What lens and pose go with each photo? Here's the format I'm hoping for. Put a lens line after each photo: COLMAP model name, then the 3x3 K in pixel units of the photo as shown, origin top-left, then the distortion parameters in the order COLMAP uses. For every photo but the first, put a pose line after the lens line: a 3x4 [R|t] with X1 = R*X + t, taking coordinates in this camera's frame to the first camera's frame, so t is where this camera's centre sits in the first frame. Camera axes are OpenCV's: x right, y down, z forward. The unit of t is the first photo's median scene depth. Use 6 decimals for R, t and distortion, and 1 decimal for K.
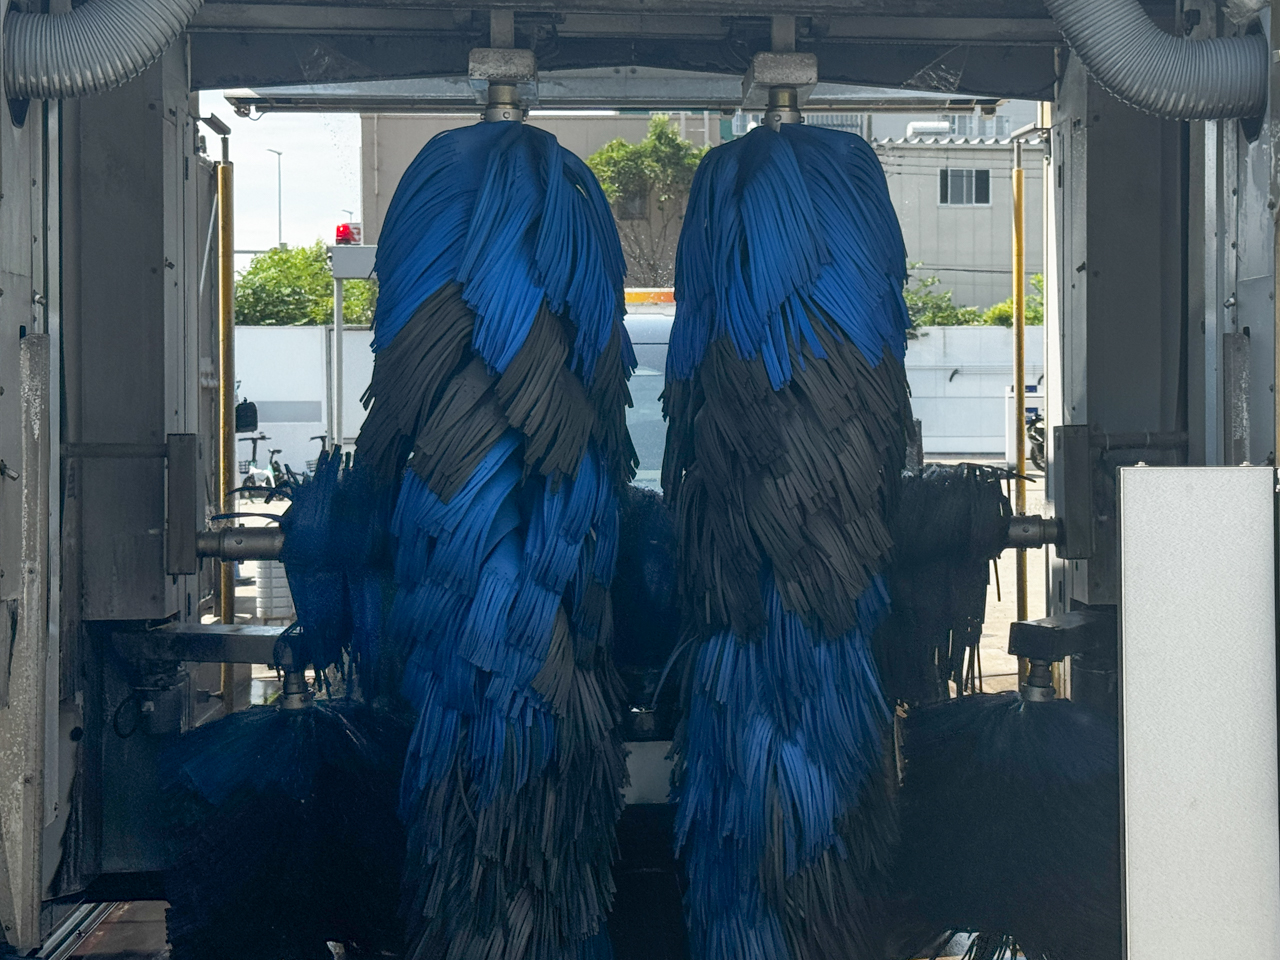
lens RADIAL K [[2115.4, 0, 640.0], [0, 2115.4, 480.0], [0, 0, 1]] dist [0.012767, 0.064126]
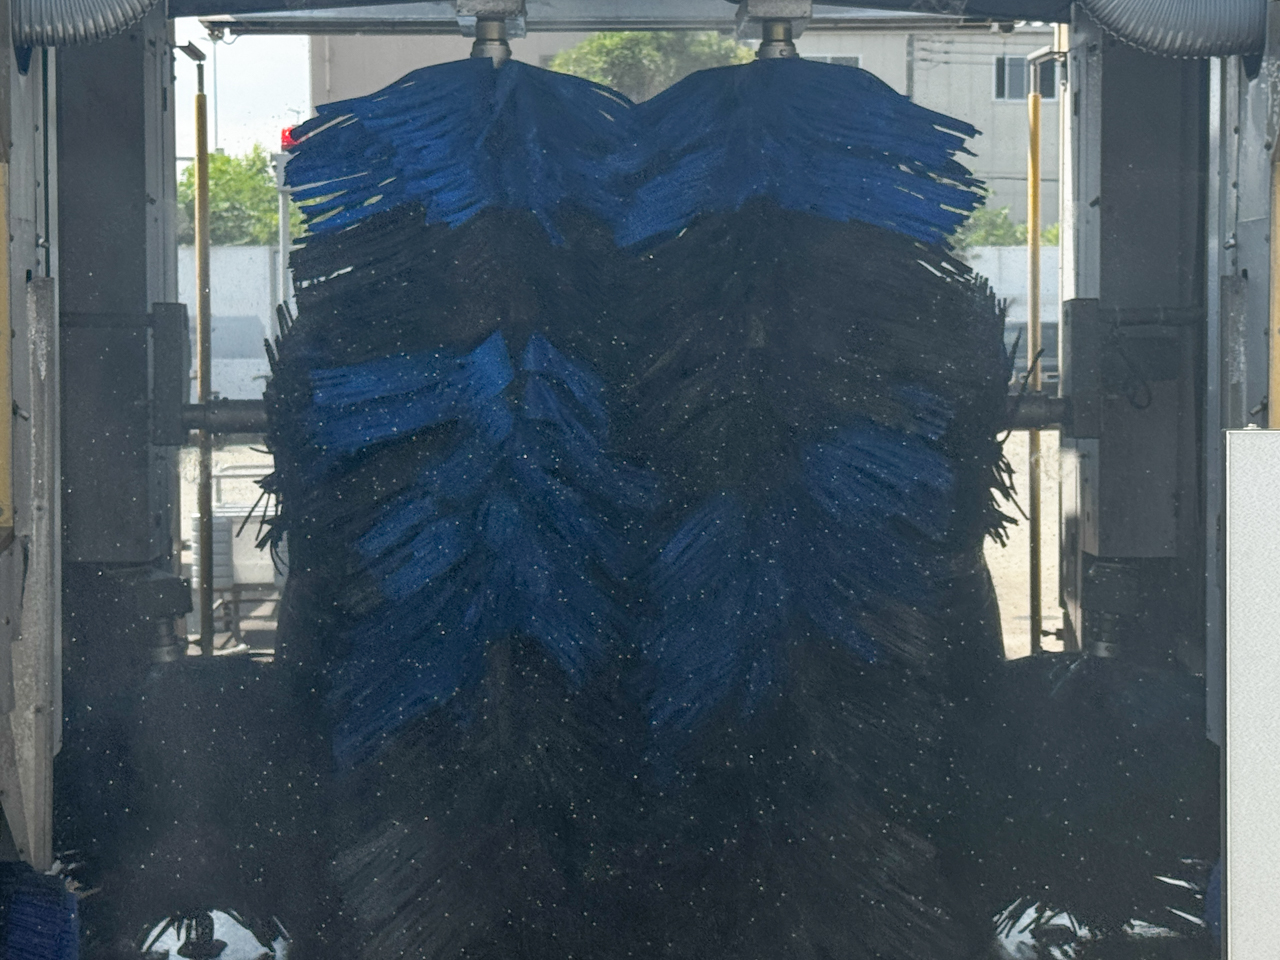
lens RADIAL K [[2701.2, 0, 683.4], [0, 2701.2, 612.8], [0, 0, 1]] dist [0.012277, 0.644673]
pose [[0.999877, 0.001398, 0.015640, 0.005117], [-0.002440, 0.997766, 0.066759, 0.003968], [-0.015512, -0.066789, 0.997647, -0.268192]]
